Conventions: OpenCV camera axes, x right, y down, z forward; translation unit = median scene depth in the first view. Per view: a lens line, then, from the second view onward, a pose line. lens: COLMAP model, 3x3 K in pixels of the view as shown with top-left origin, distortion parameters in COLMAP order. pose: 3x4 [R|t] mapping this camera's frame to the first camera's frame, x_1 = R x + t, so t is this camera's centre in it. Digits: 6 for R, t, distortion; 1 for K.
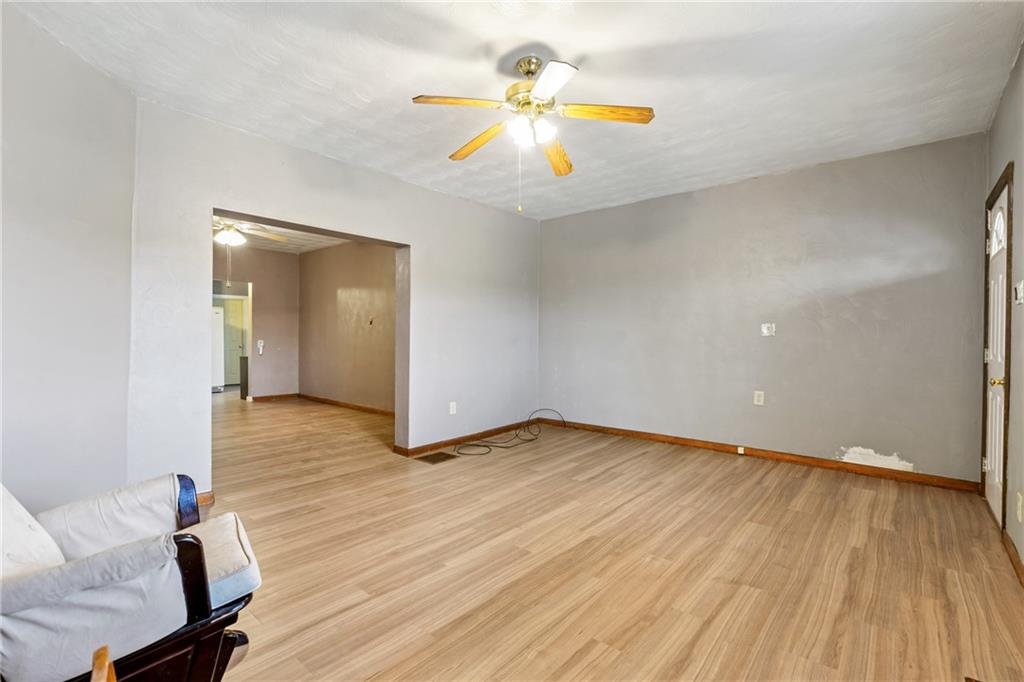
lens RADIAL K [[461.6, 0, 513.8], [0, 461.6, 348.1], [0, 0, 1]] dist [-0.002909, 0.002173]
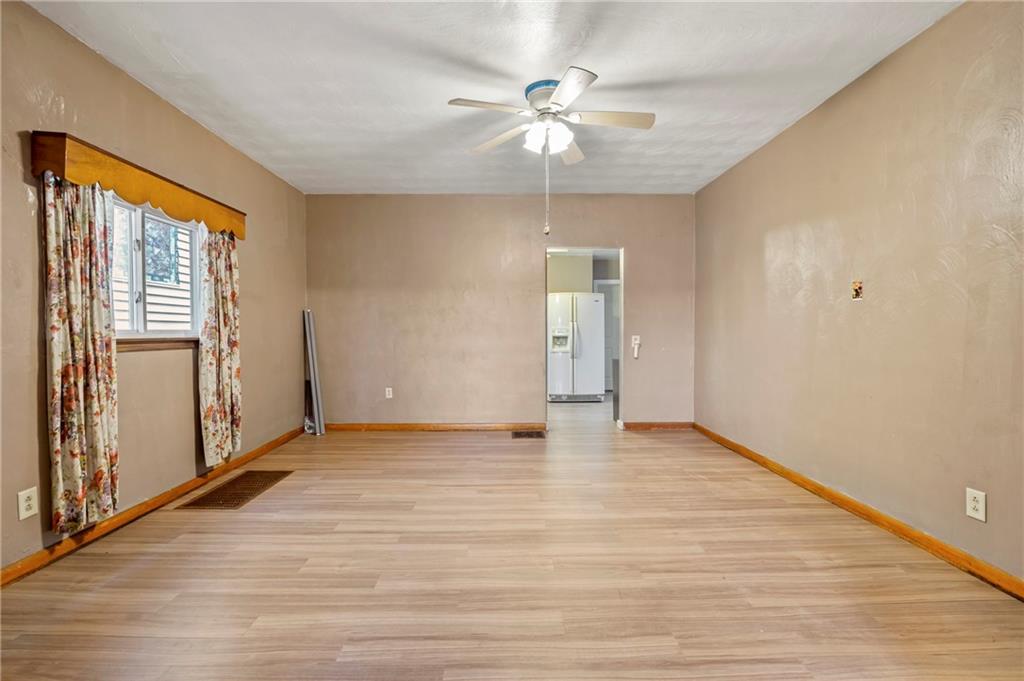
lens RADIAL K [[461.6, 0, 514.7], [0, 461.6, 343.3], [0, 0, 1]] dist [-0.002909, 0.002173]
pose [[0.667005, 0.014421, -0.744914, -0.514411], [-0.013620, 0.999882, 0.007161, -0.022845], [0.744929, 0.005369, 0.667122, 1.253894]]
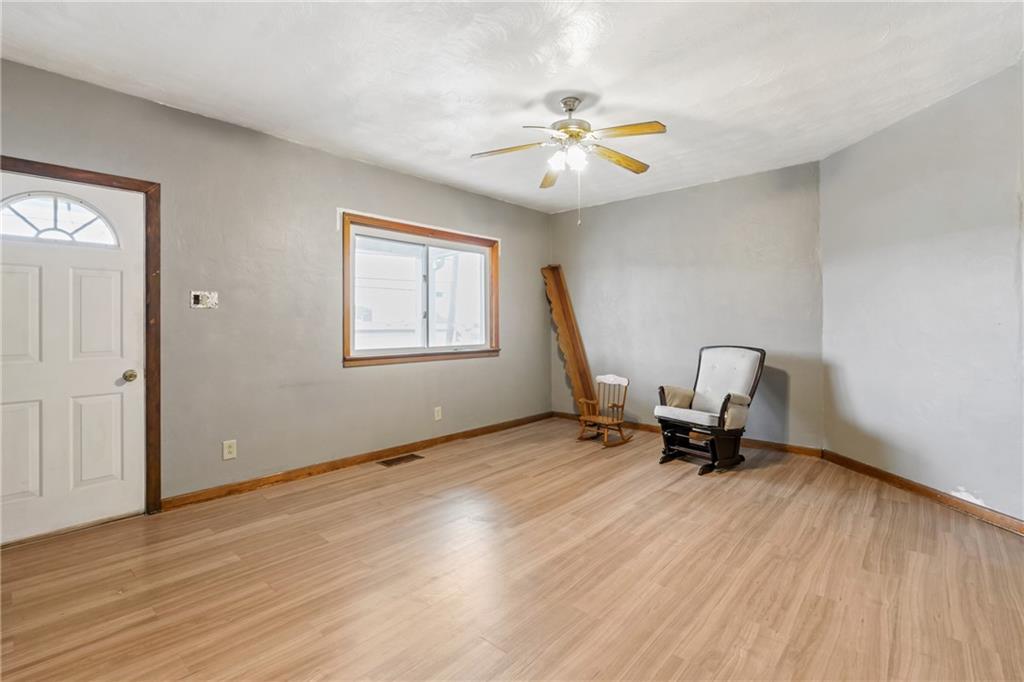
lens RADIAL K [[461.6, 0, 508.6], [0, 461.6, 323.5], [0, 0, 1]] dist [-0.002909, 0.002173]
pose [[-0.999623, 0.004335, 0.027094, 0.145218], [0.004885, 0.999783, 0.020243, -0.062793], [-0.027000, 0.020368, -0.999428, 1.959450]]
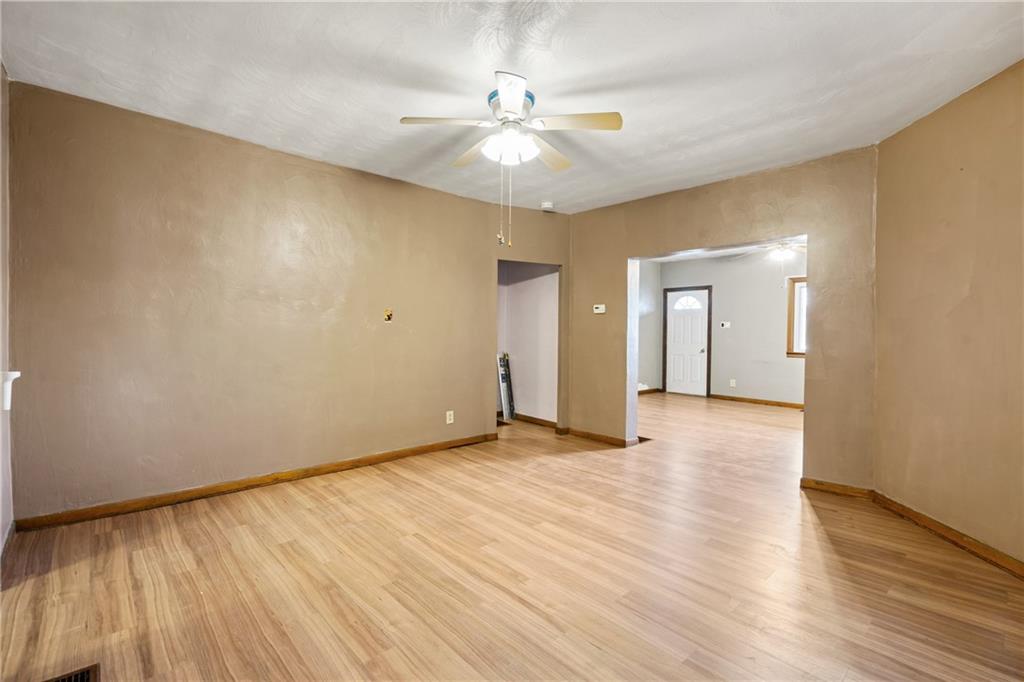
lens RADIAL K [[461.6, 0, 512.4], [0, 461.6, 330.0], [0, 0, 1]] dist [-0.002909, 0.002173]
pose [[0.112975, 0.005543, 0.993582, -2.256881], [0.018556, 0.999798, -0.007687, -0.072069], [-0.993425, 0.019306, 0.112850, 1.888894]]
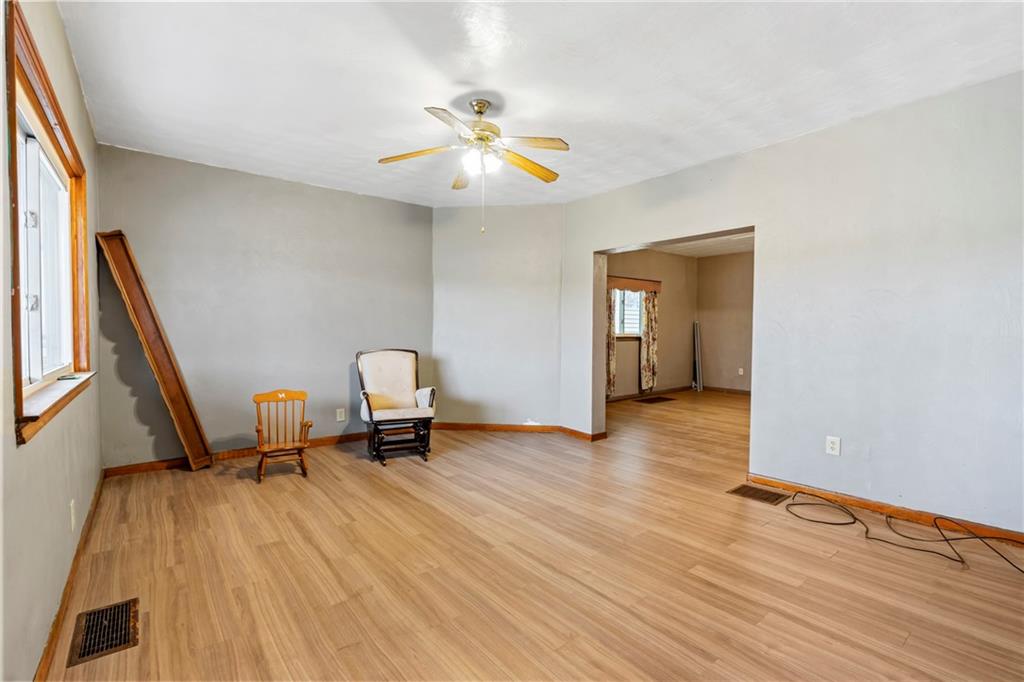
lens RADIAL K [[461.6, 0, 502.2], [0, 461.6, 340.6], [0, 0, 1]] dist [-0.002909, 0.002173]
pose [[-0.199553, 0.017809, -0.979725, 1.062044], [-0.027630, 0.999335, 0.023793, -0.037247], [0.979497, 0.031818, -0.198929, 1.162485]]
